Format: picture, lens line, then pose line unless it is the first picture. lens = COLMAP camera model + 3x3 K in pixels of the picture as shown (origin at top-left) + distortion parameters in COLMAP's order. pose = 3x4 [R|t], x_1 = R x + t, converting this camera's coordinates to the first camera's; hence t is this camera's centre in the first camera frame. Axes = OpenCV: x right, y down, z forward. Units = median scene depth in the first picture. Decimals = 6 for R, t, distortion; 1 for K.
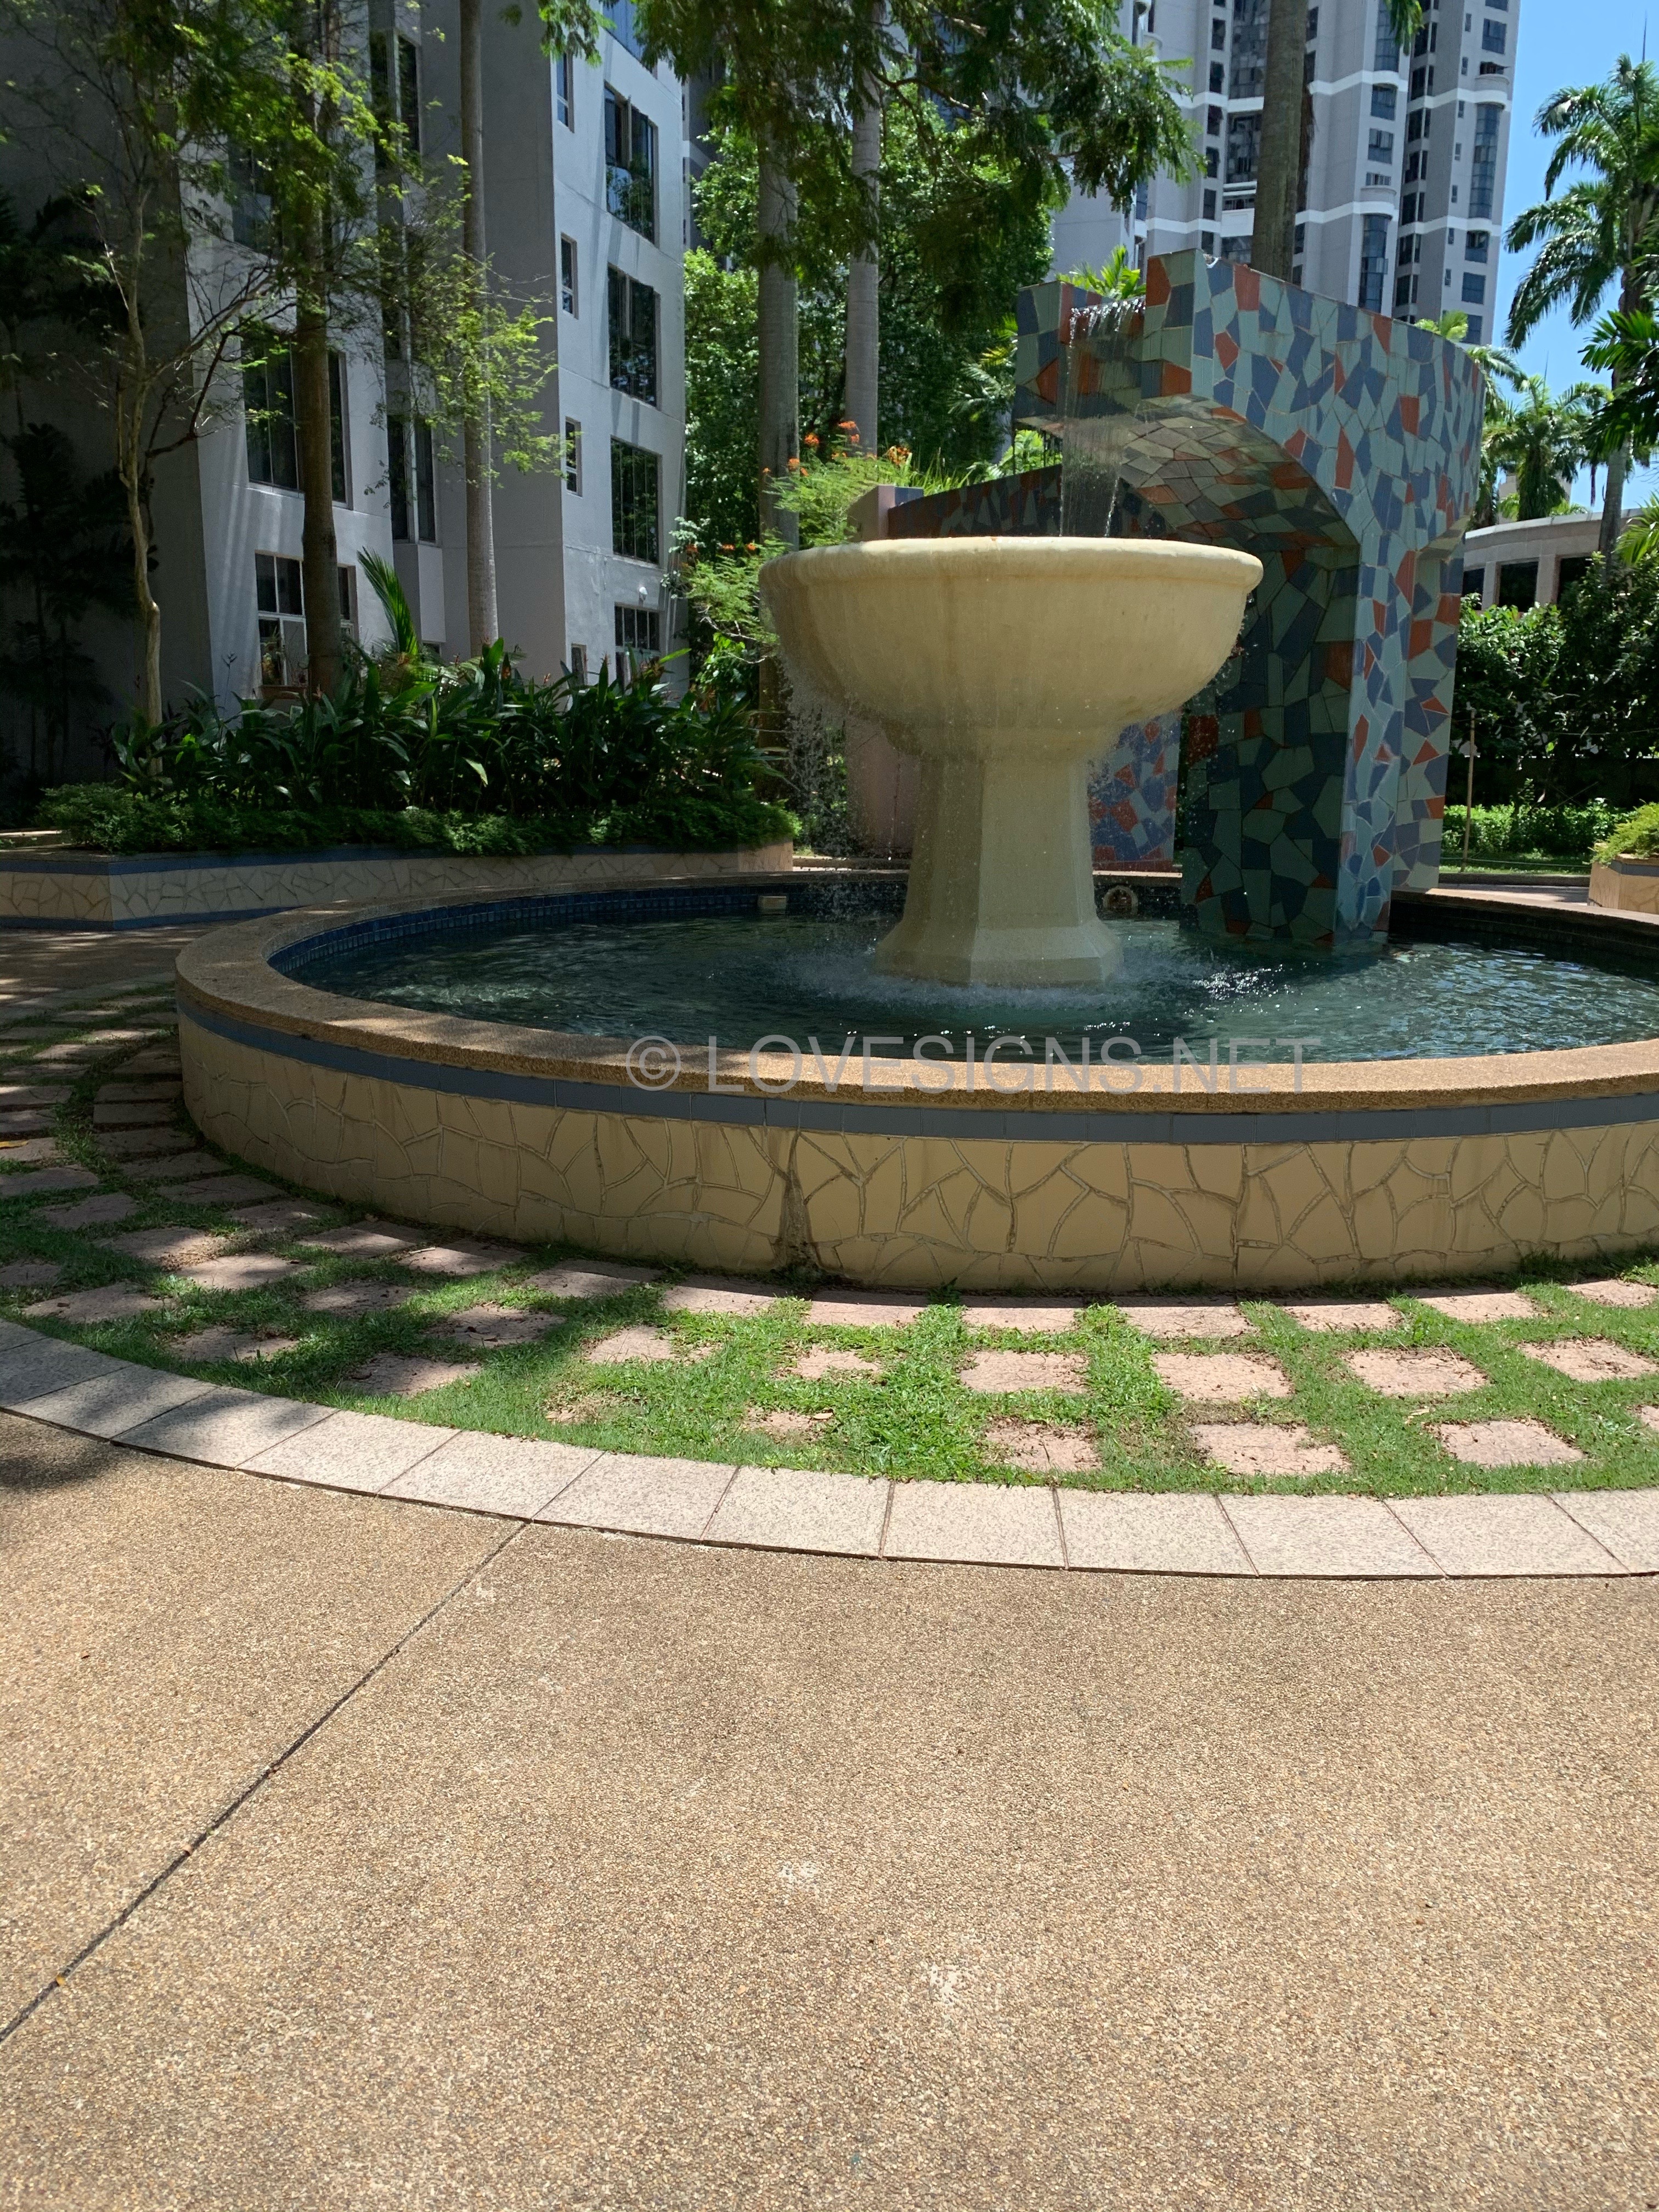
lens RADIAL K [[1680.3, 0, 838.3], [0, 1680.3, 1082.2], [0, 0, 1]] dist [0.036289, -0.053122]
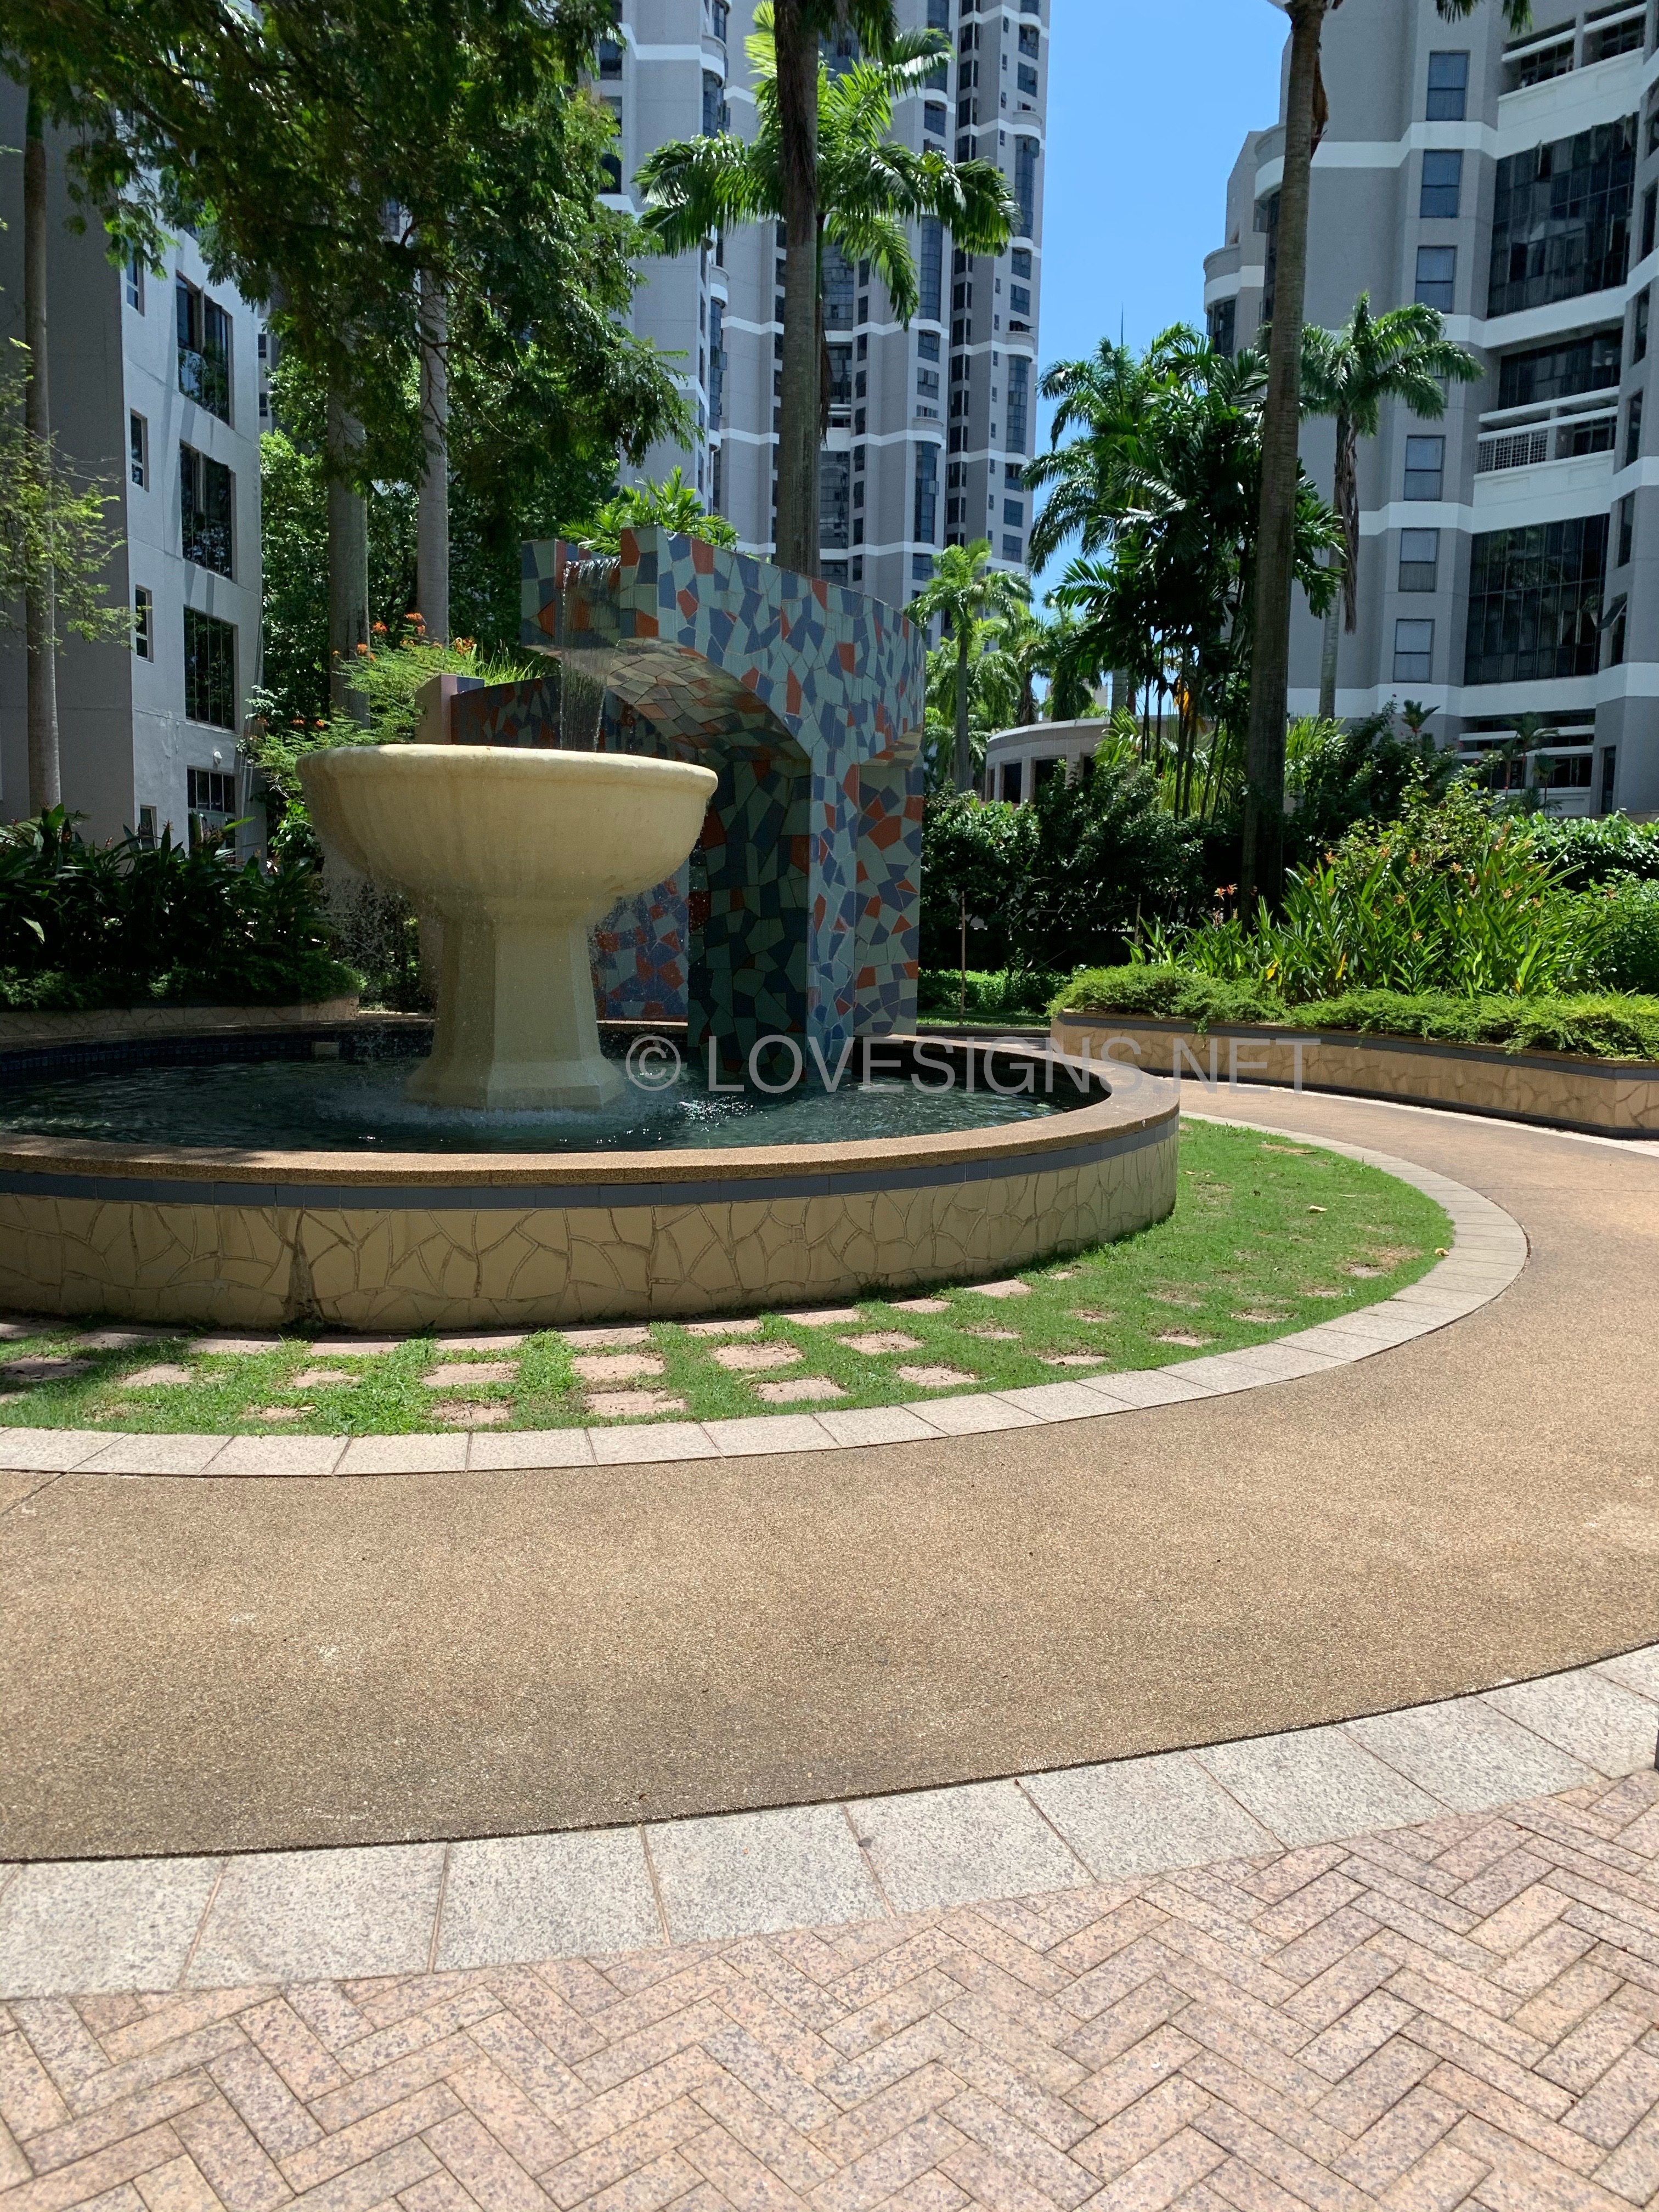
lens RADIAL K [[1680.3, 0, 863.1], [0, 1680.3, 1091.5], [0, 0, 1]] dist [0.036289, -0.053122]
pose [[0.970145, -0.013342, 0.242158, 0.041907], [0.035322, 0.995612, -0.086652, 0.035132], [-0.239939, 0.092618, 0.966360, -0.181250]]
